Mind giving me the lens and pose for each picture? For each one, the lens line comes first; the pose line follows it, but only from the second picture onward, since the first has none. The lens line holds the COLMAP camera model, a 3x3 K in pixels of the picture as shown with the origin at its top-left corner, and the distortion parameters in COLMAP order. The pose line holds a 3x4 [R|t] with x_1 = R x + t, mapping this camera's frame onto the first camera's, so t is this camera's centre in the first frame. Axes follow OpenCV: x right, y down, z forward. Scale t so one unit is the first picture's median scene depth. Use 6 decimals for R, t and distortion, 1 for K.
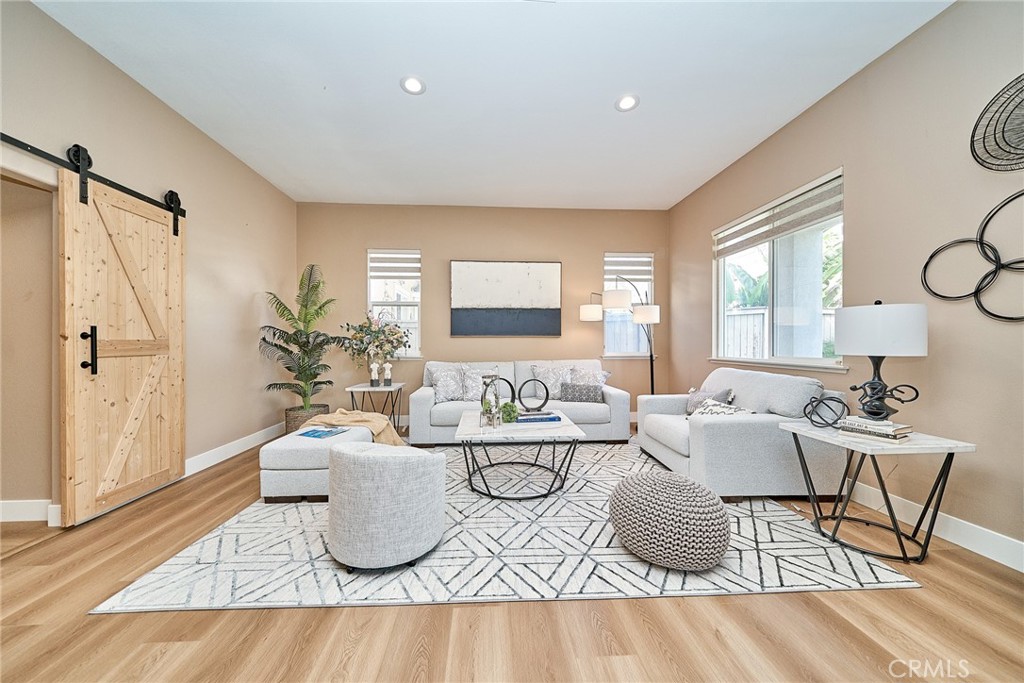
lens RADIAL K [[351.1, 0, 510.9], [0, 351.1, 339.0], [0, 0, 1]] dist [-0.003392, 0.000936]
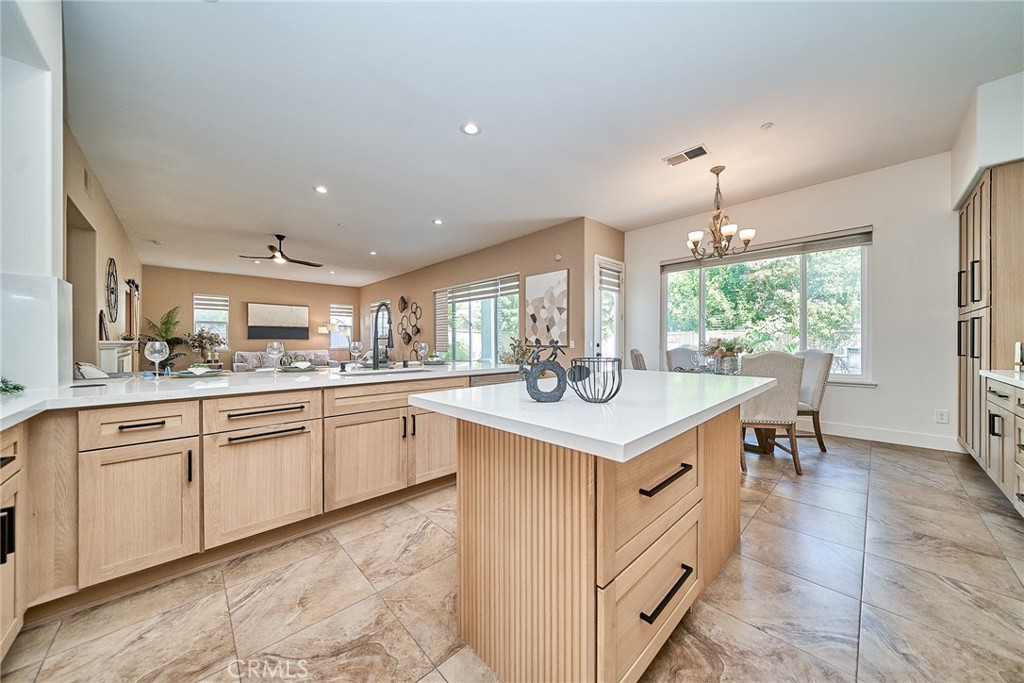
lens RADIAL K [[351.1, 0, 508.3], [0, 351.1, 341.0], [0, 0, 1]] dist [-0.003392, 0.000936]
pose [[0.766560, -0.002490, 0.642168, -0.320918], [0.005008, 0.999985, -0.002101, 0.013067], [-0.642153, 0.004827, 0.766561, -1.542459]]
